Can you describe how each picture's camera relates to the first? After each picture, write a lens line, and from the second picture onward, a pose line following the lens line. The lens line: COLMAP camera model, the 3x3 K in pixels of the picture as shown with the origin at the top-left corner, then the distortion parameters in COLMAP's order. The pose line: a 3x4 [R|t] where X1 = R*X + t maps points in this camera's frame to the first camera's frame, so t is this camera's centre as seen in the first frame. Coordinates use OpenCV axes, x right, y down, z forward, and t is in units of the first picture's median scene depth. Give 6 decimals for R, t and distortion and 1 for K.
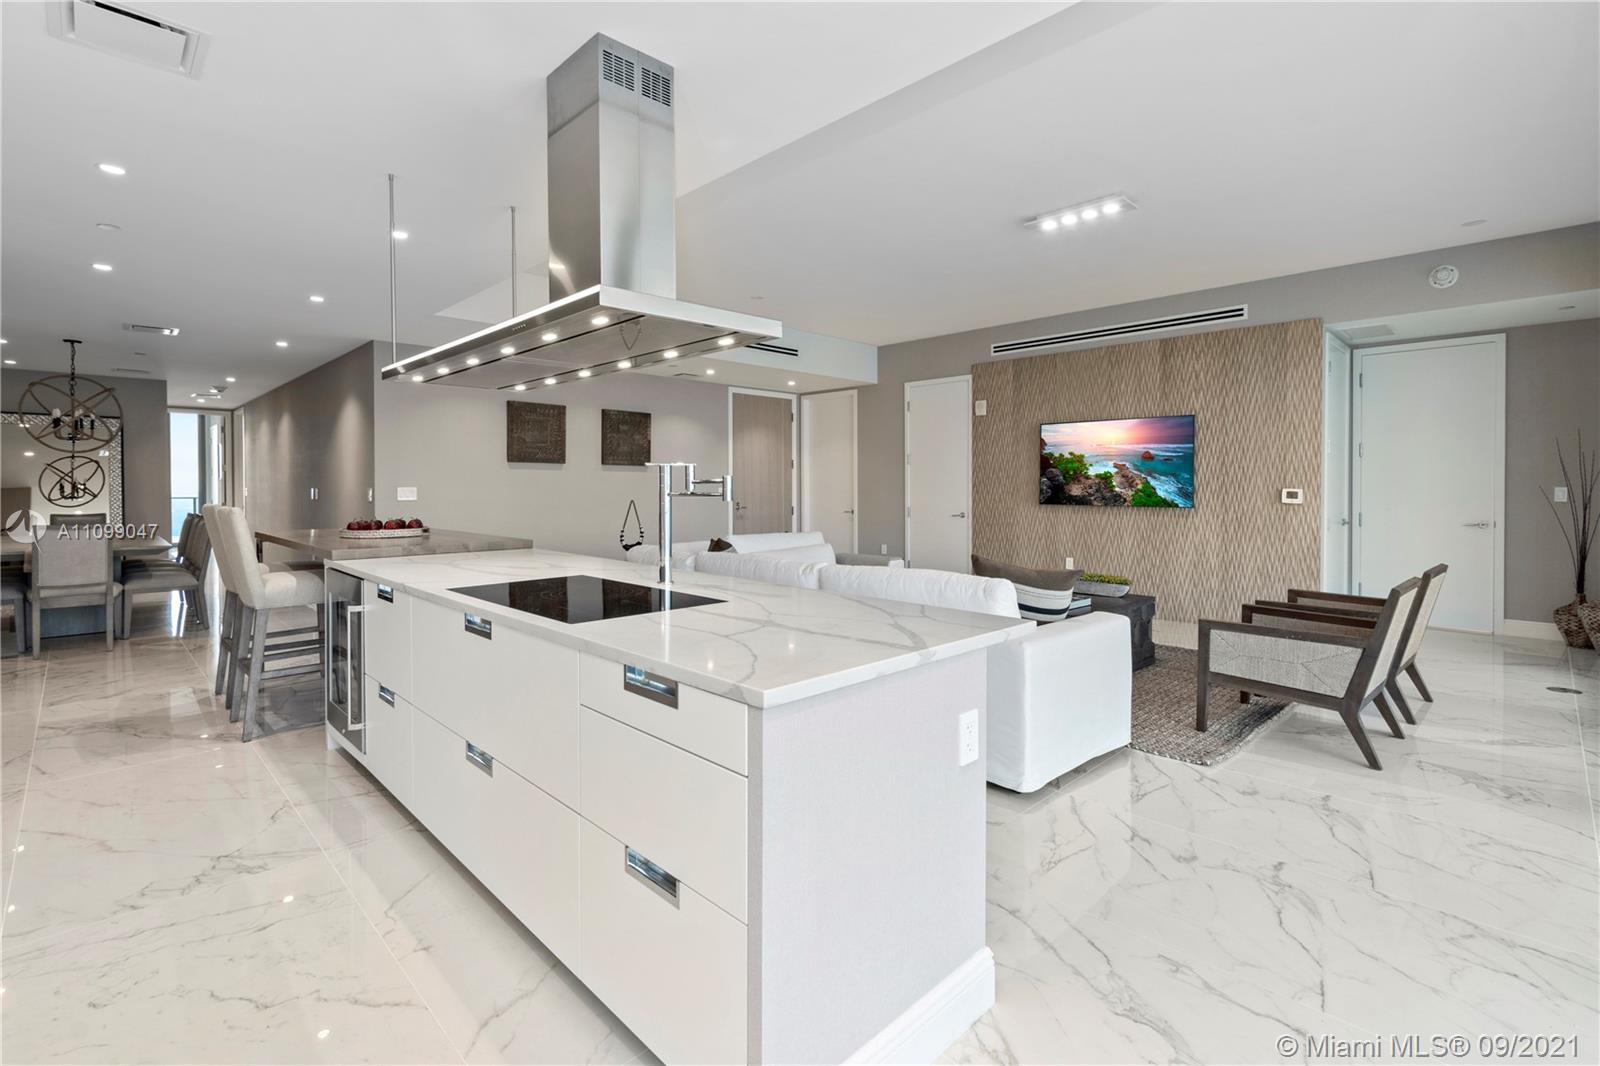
lens RADIAL K [[745.7, 0, 794.2], [0, 745.7, 494.8], [0, 0, 1]] dist [0.002041, 0.000285]
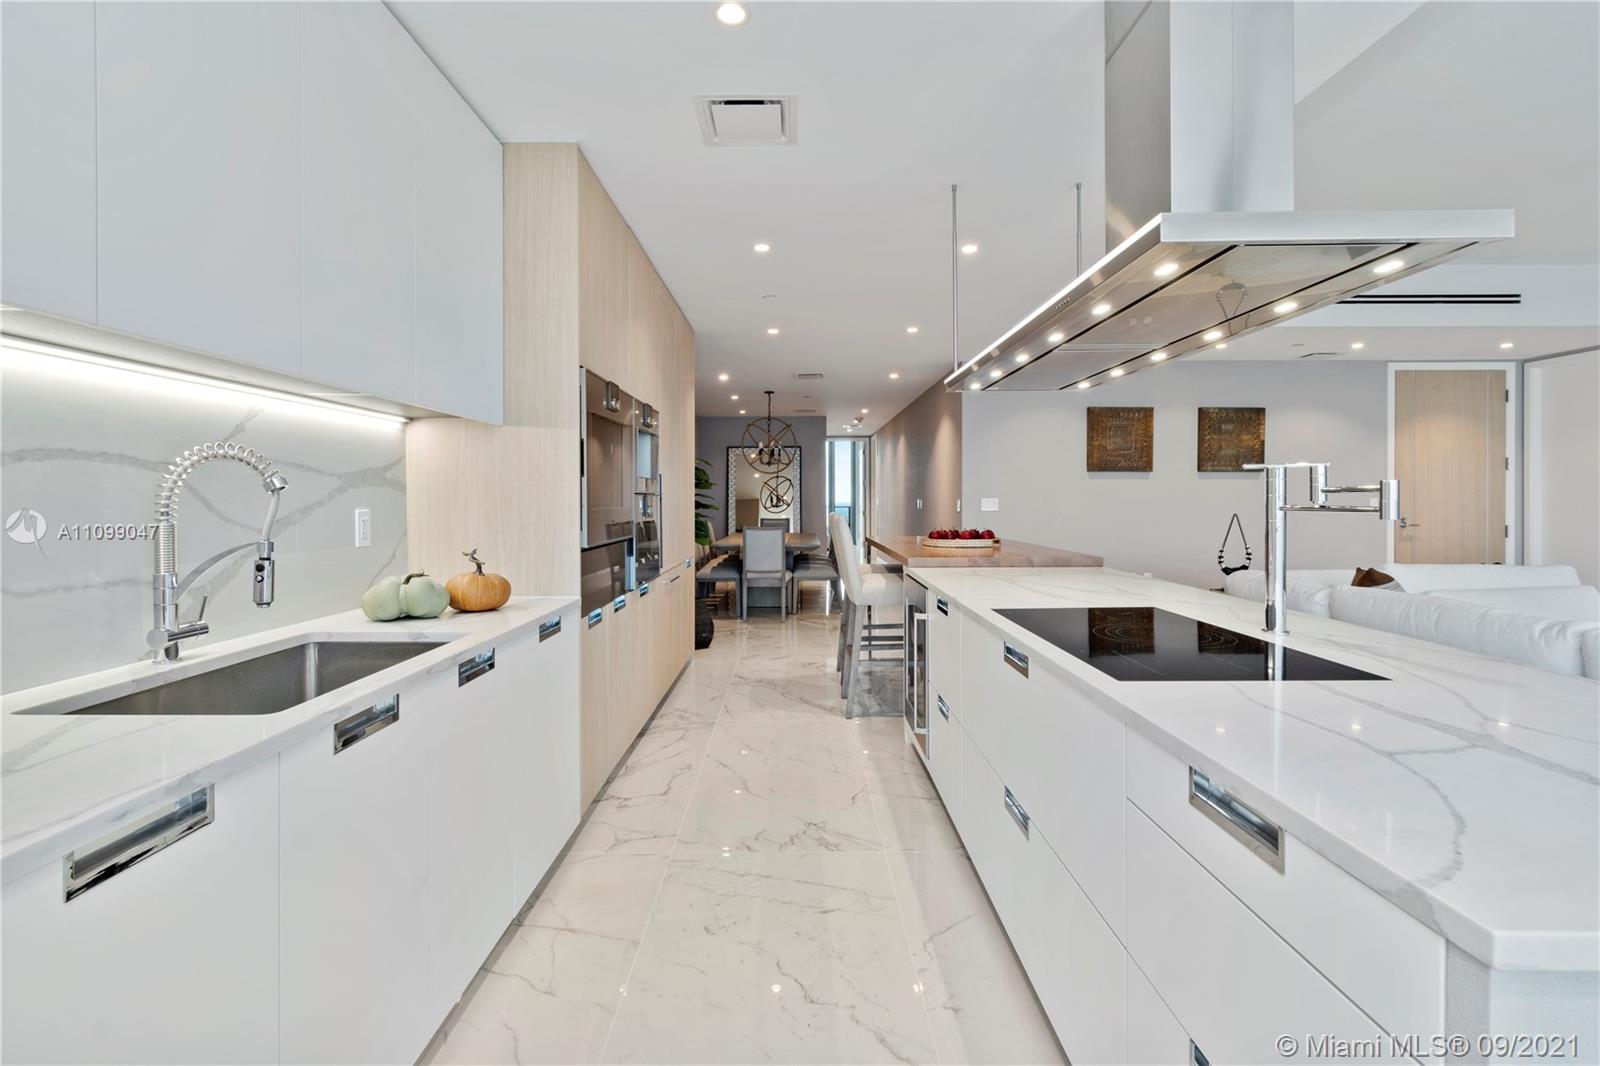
lens RADIAL K [[715.5, 0, 797.4], [0, 715.5, 505.4], [0, 0, 1]] dist [0.002108, -0.000834]
pose [[0.714564, 0.005166, -0.699551, -0.012707], [-0.004983, 0.999985, 0.002294, -0.001437], [0.699553, 0.001846, 0.714579, 0.116347]]
